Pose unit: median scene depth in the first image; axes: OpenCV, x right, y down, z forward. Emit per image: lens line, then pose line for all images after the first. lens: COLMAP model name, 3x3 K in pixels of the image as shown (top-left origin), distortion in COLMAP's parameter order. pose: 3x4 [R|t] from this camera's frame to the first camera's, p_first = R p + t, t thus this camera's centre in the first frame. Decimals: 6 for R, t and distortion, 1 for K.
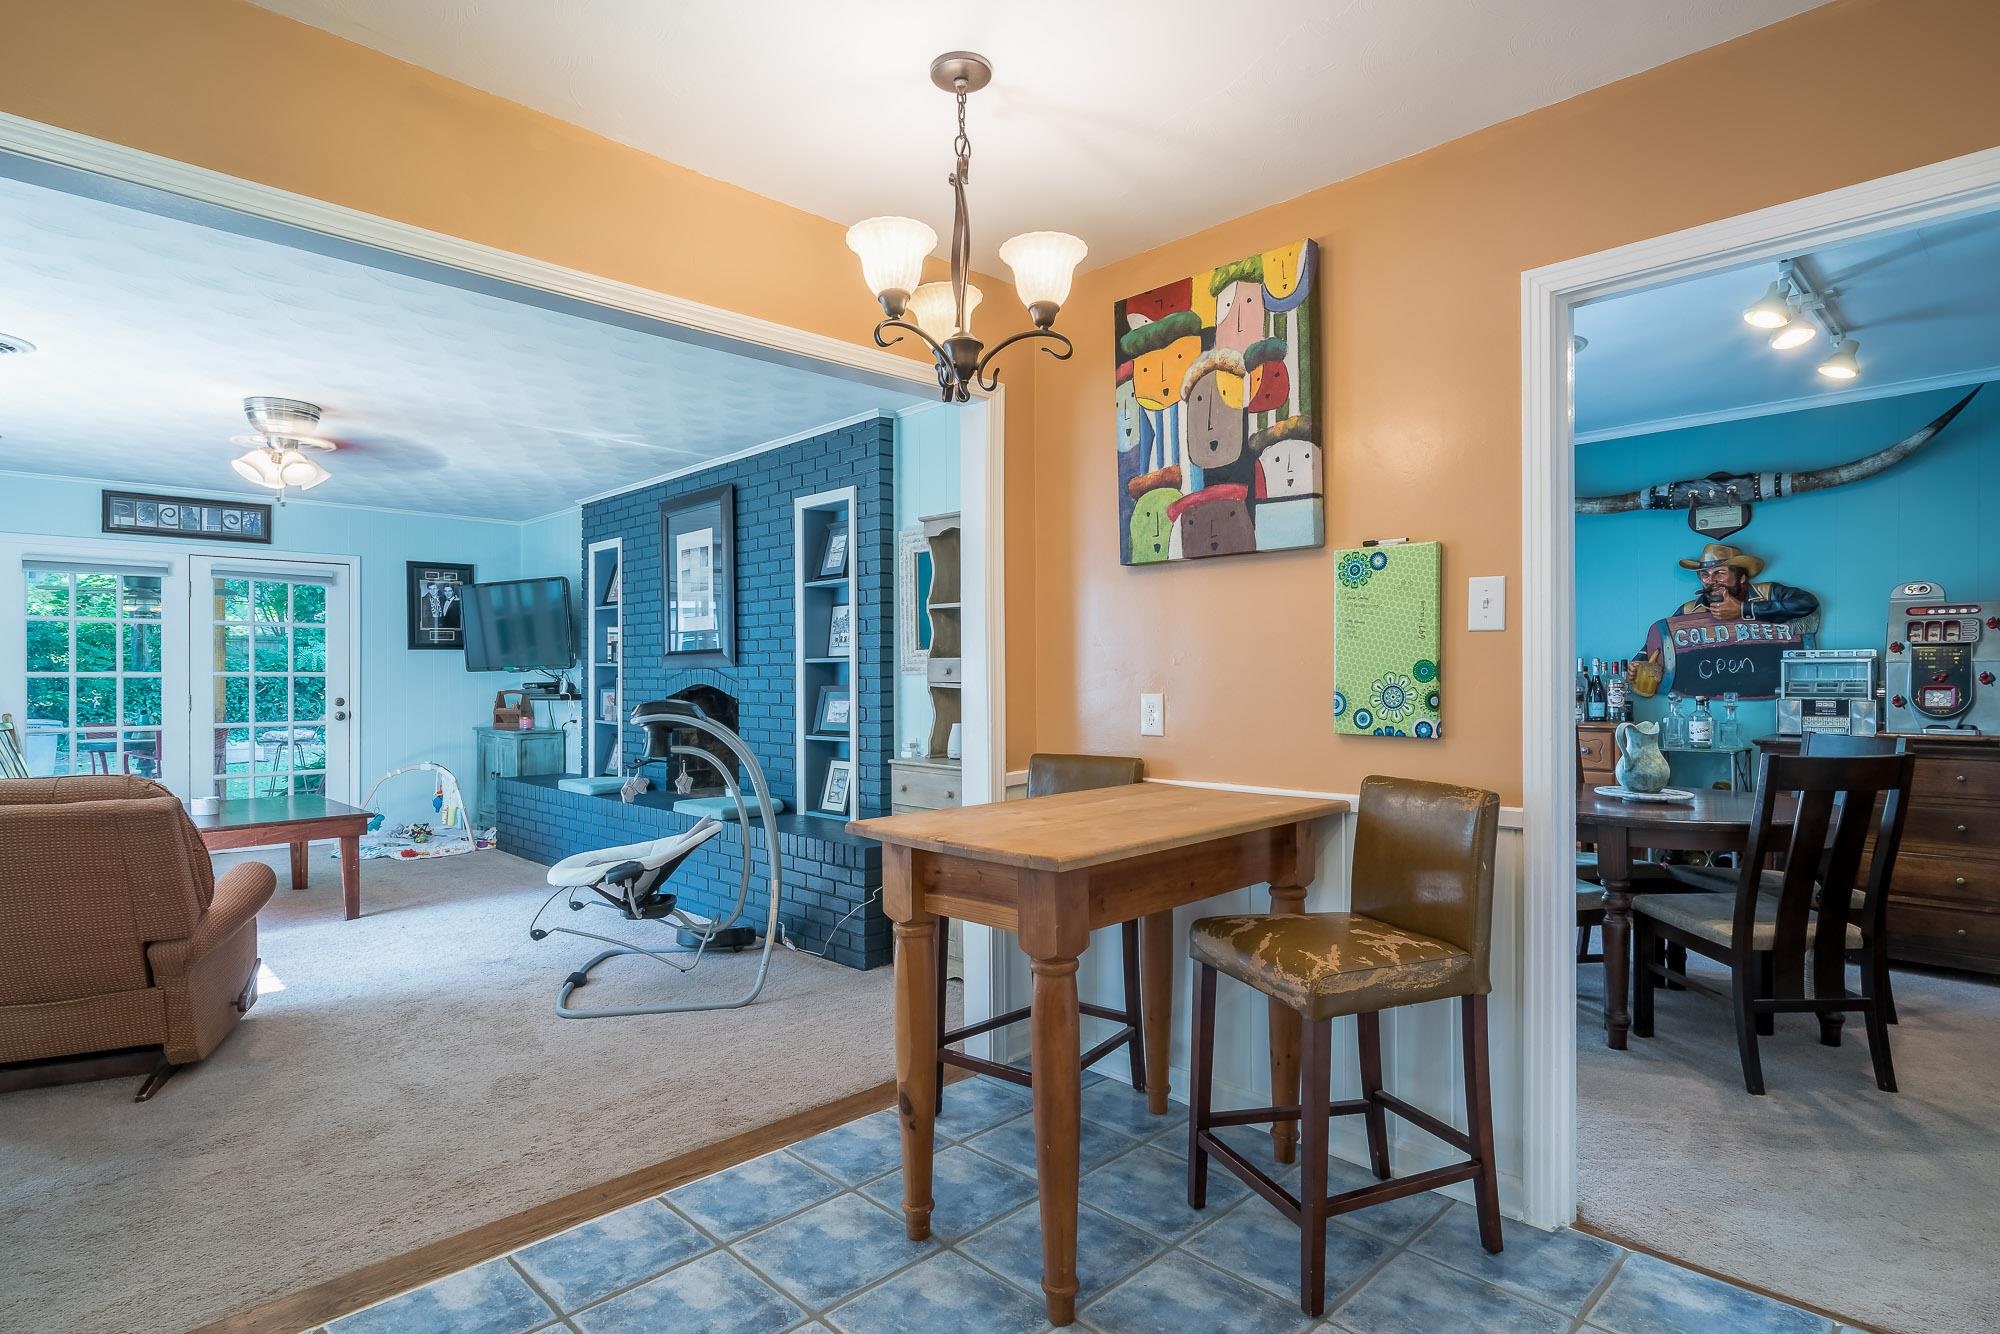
lens RADIAL K [[1042.3, 0, 995.7], [0, 1042.3, 675.6], [0, 0, 1]] dist [-0.001532, 0.000433]
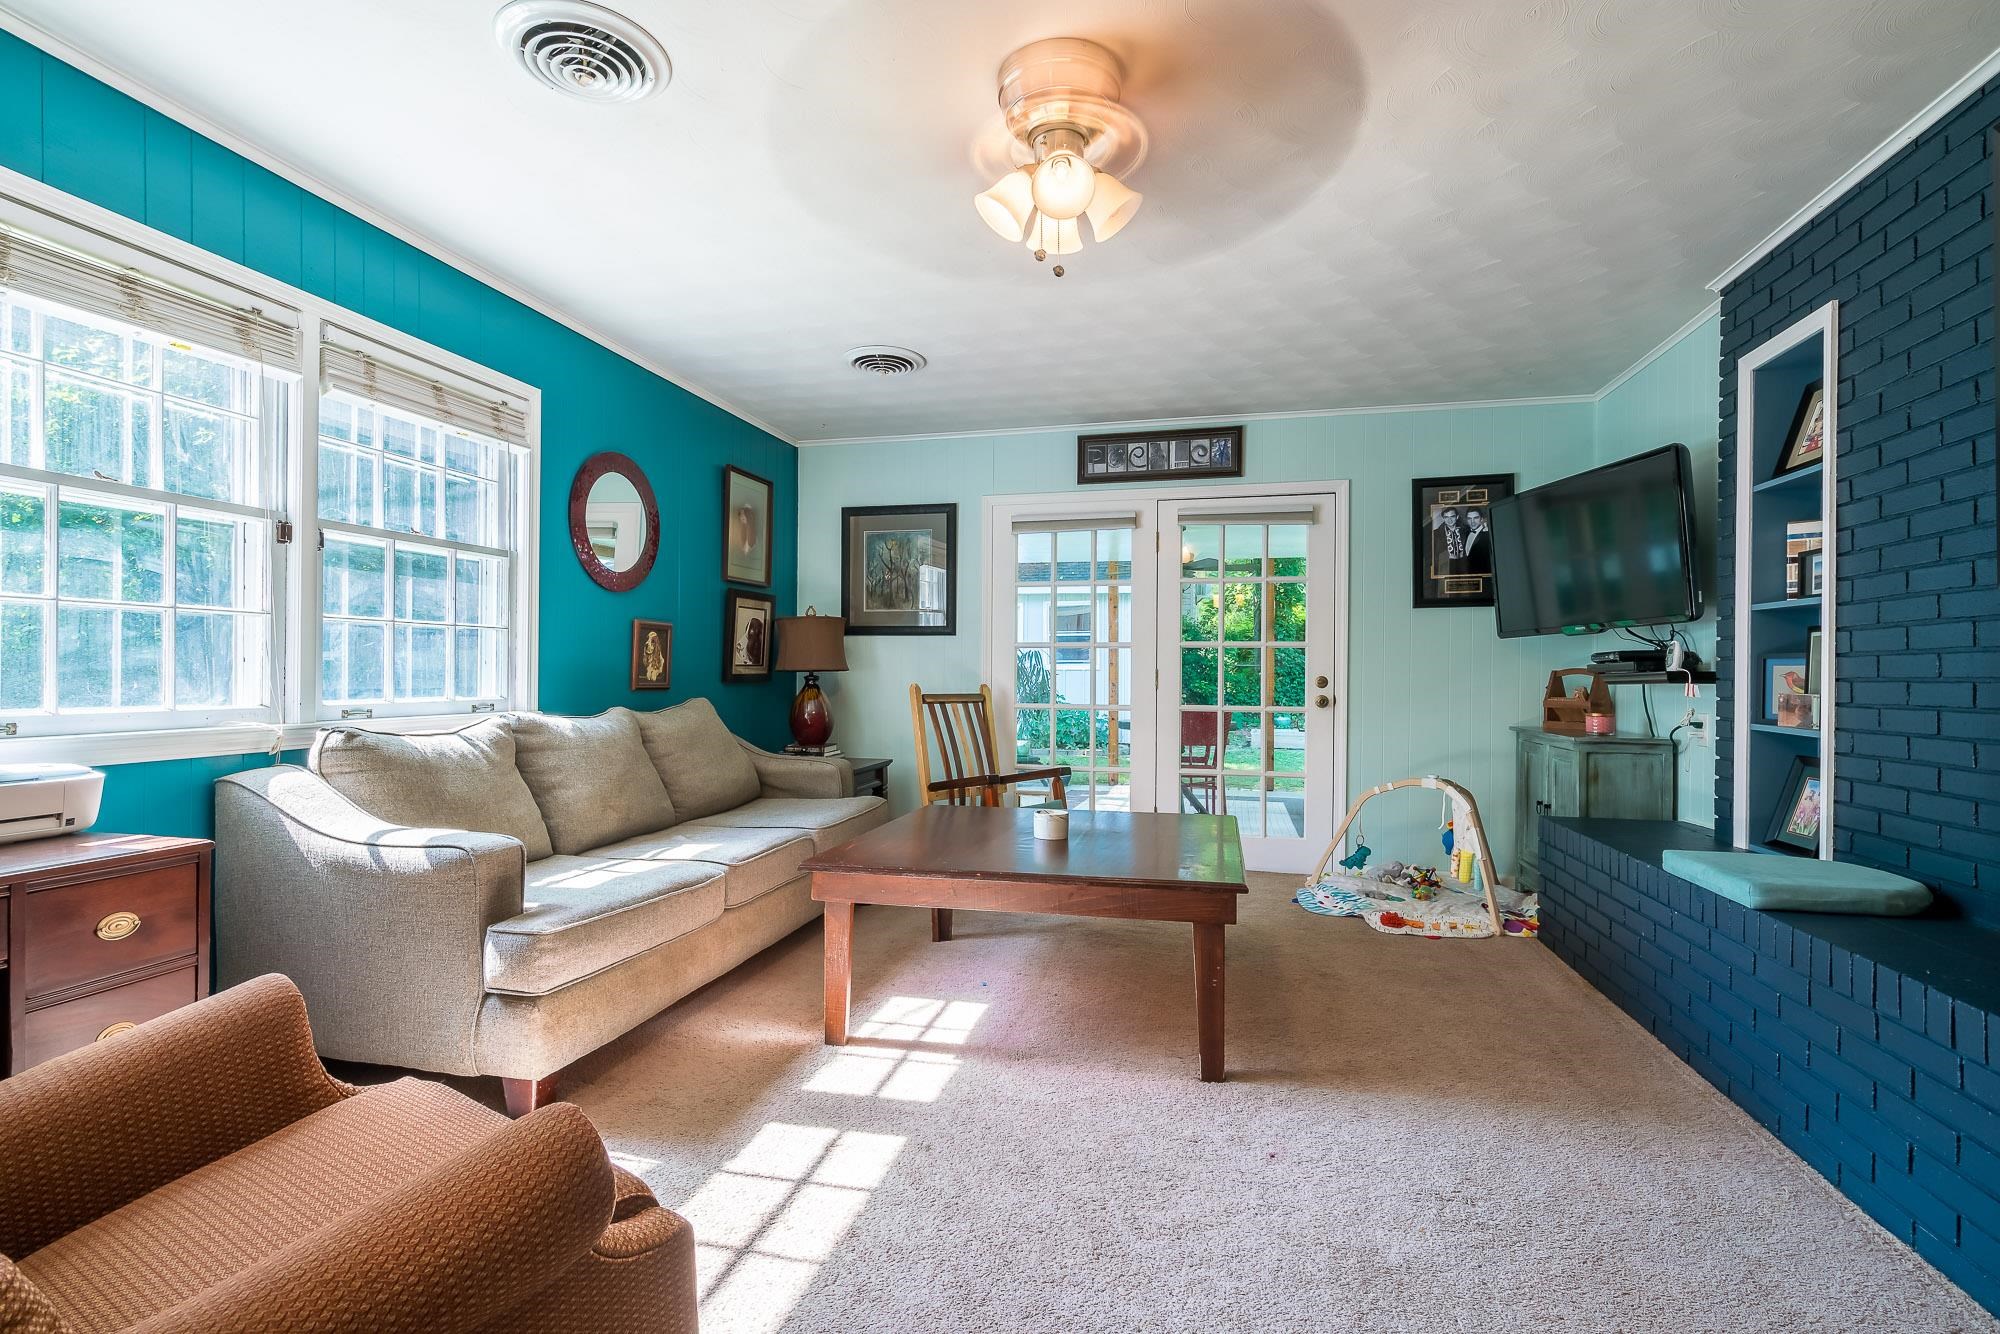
lens RADIAL K [[920.4, 0, 997.1], [0, 920.4, 677.5], [0, 0, 1]] dist [0.001196, 0.000473]
pose [[0.523774, 0.006477, -0.851833, -0.214230], [-0.007839, 0.999965, 0.002784, 0.023673], [0.851821, 0.005219, 0.523807, 0.504234]]
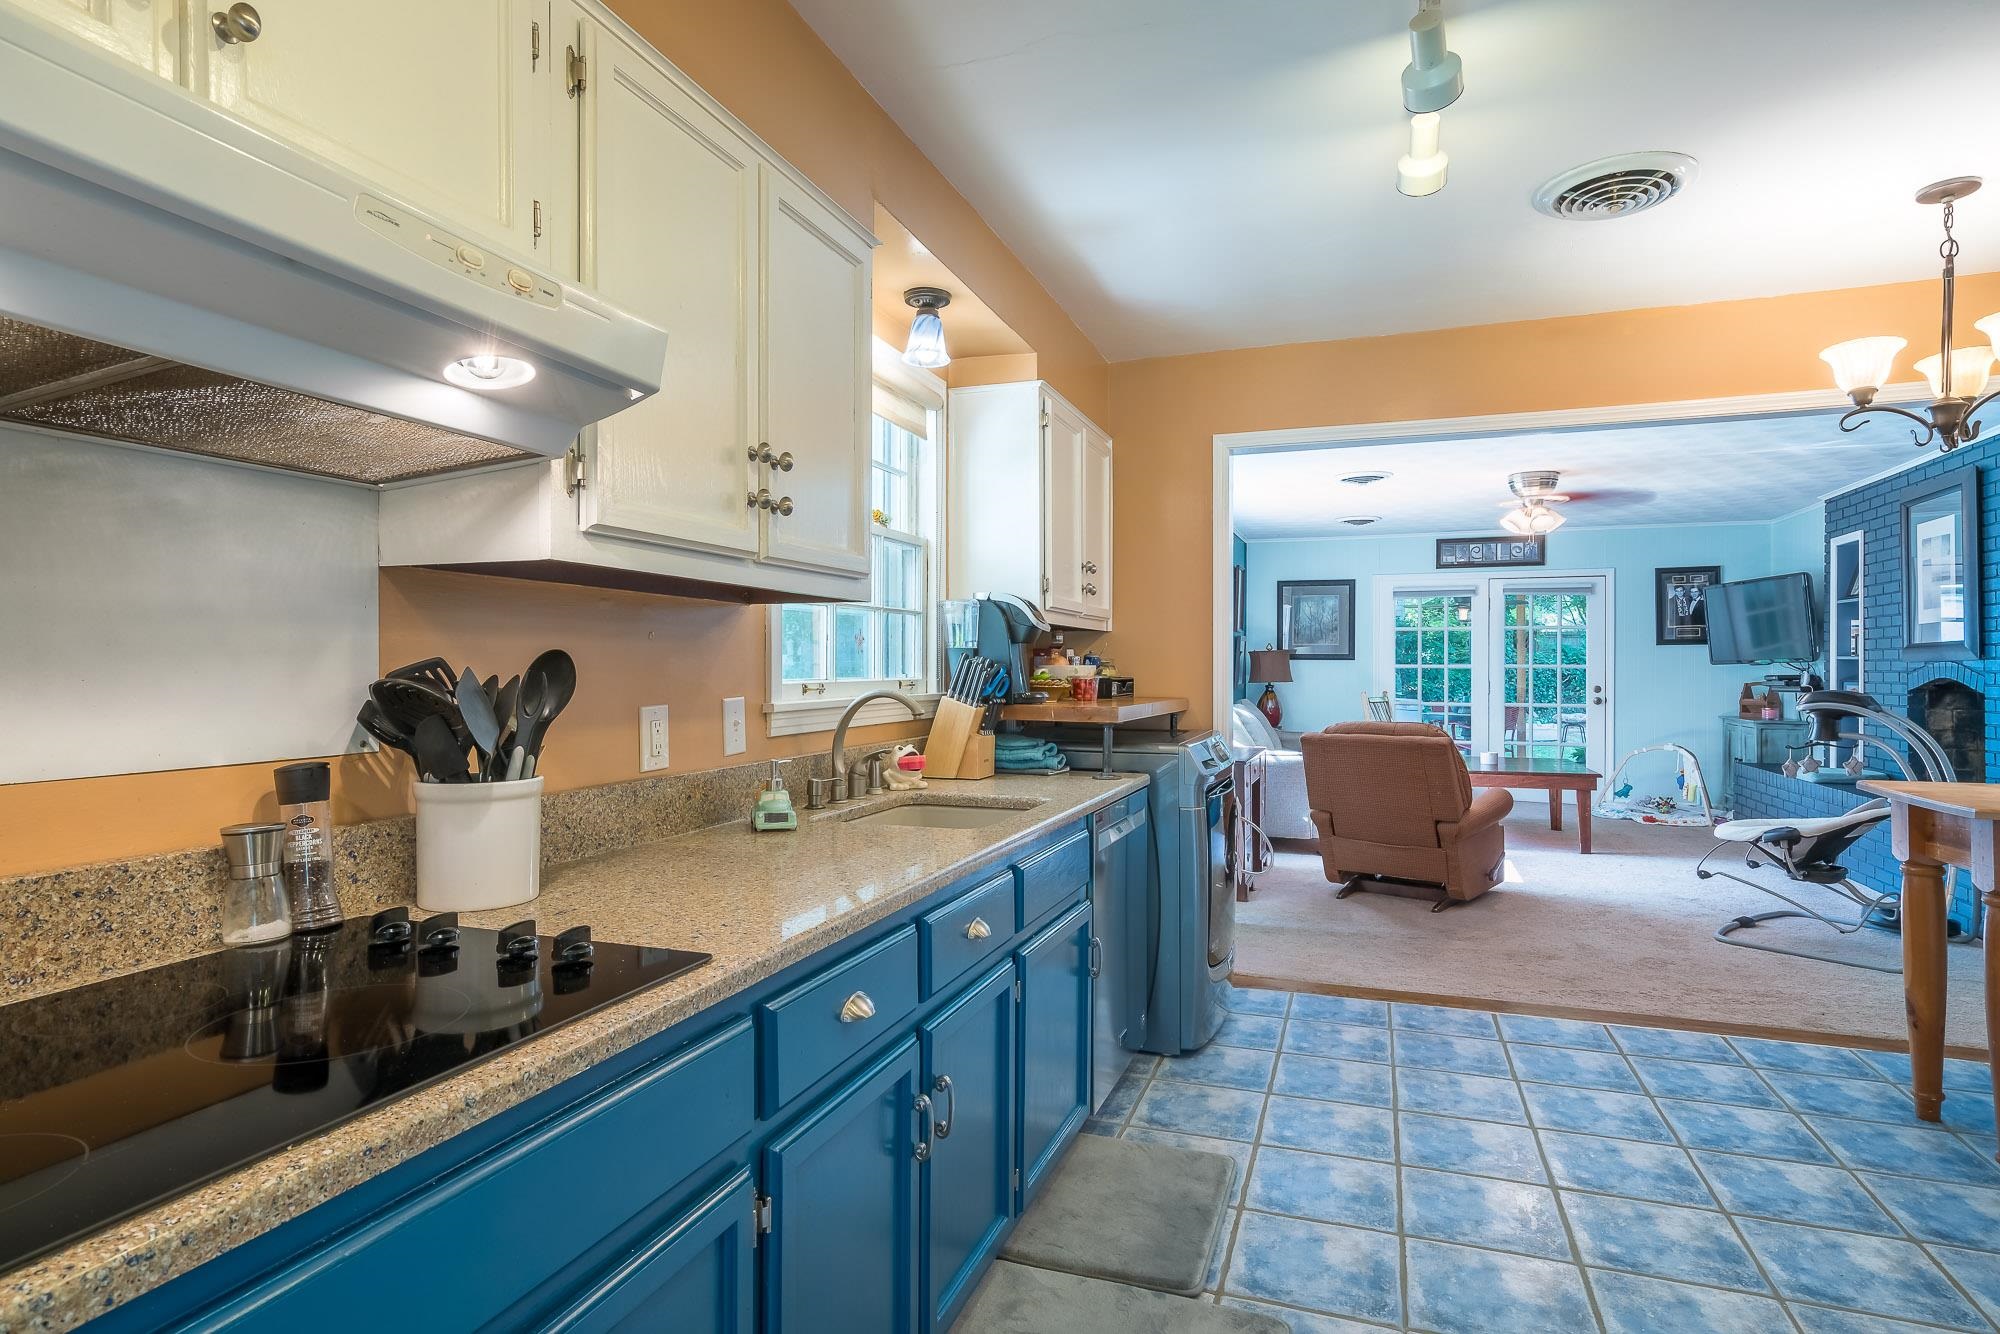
lens RADIAL K [[1060.3, 0, 1001.8], [0, 1060.3, 664.2], [0, 0, 1]] dist [0.020534, -0.000037]
pose [[0.439471, 0.000535, -0.898256, 0.199713], [-0.003661, 0.999993, -0.001196, 0.000045], [0.898249, 0.003814, 0.439470, -0.187864]]
